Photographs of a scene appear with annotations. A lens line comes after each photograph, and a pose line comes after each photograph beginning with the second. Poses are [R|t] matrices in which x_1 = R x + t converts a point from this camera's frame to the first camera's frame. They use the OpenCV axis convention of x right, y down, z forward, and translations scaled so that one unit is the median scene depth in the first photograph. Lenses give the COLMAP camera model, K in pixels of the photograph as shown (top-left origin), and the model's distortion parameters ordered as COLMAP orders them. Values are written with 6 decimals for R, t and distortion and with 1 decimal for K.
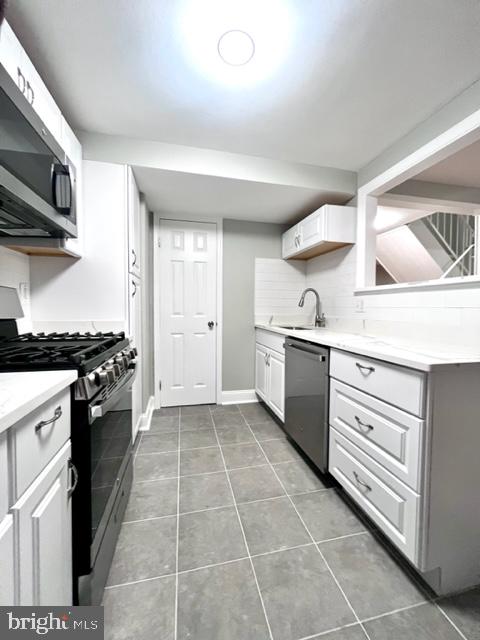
lens RADIAL K [[257.1, 0, 238.4], [0, 257.1, 318.1], [0, 0, 1]] dist [-0.001596, -0.000386]
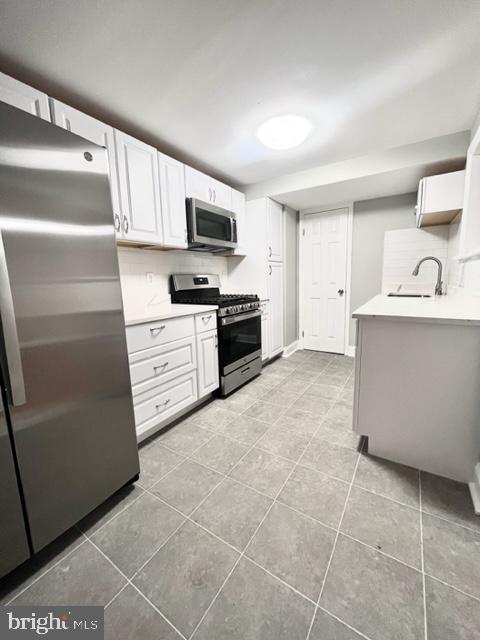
lens RADIAL K [[257.1, 0, 238.4], [0, 257.1, 318.1], [0, 0, 1]] dist [-0.001596, -0.000386]
pose [[0.694613, 0.083389, -0.714534, 0.695576], [0.006224, 0.992525, 0.121882, -0.006149], [0.719357, -0.089108, 0.688901, -0.369241]]
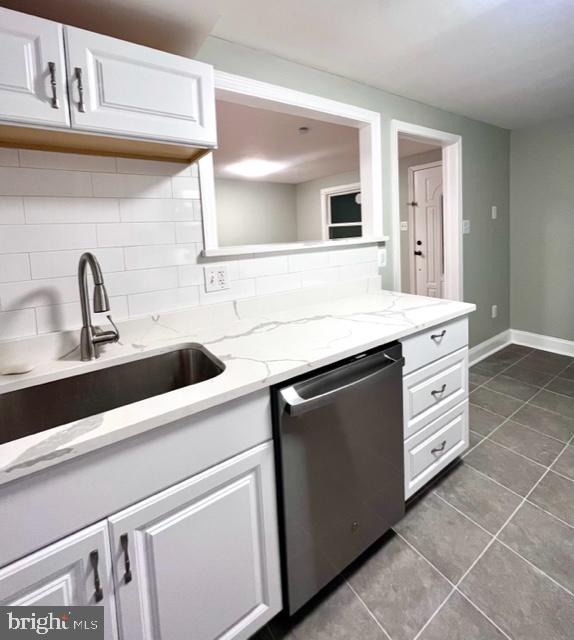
lens RADIAL K [[305.0, 0, 288.6], [0, 305.0, 252.4], [0, 0, 1]] dist [0.000219, 0.000207]
pose [[-0.363660, -0.046672, 0.930362, -0.257371], [0.078676, 0.993637, 0.080600, -0.178677], [-0.928203, 0.102508, -0.357674, 1.267140]]
